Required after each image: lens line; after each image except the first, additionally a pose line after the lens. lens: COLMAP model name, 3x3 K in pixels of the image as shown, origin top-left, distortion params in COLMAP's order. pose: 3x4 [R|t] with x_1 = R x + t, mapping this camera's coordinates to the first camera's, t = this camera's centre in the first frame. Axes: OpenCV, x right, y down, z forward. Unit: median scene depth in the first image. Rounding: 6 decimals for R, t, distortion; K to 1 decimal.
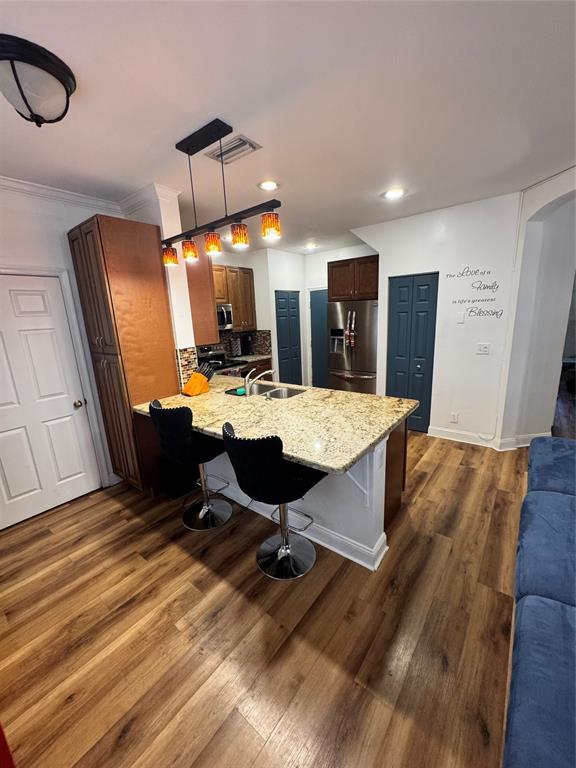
lens RADIAL K [[308.9, 0, 289.9], [0, 308.9, 384.0], [0, 0, 1]] dist [-0.001331, 0.000496]
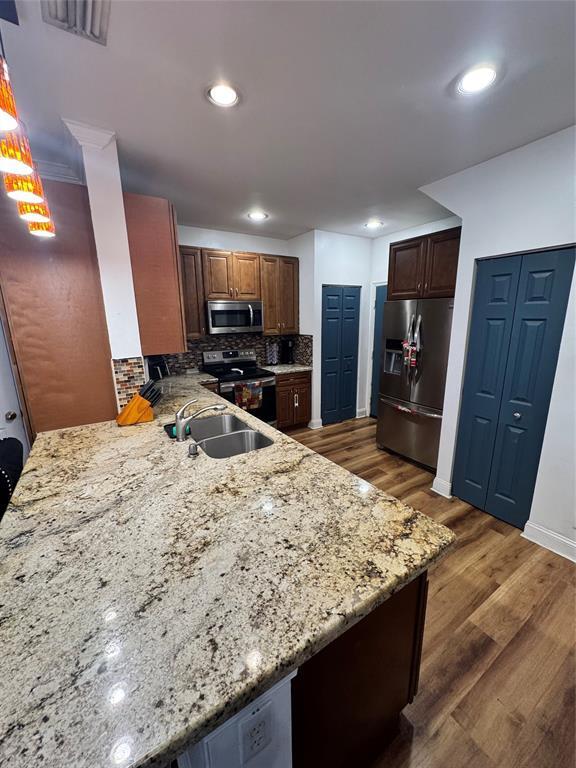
lens RADIAL K [[308.9, 0, 286.8], [0, 308.9, 385.3], [0, 0, 1]] dist [-0.001331, 0.000496]
pose [[0.942401, 0.104273, -0.317816, 0.221499], [-0.102601, 0.994478, 0.022044, -0.093190], [0.318360, 0.011834, 0.947896, 0.374885]]
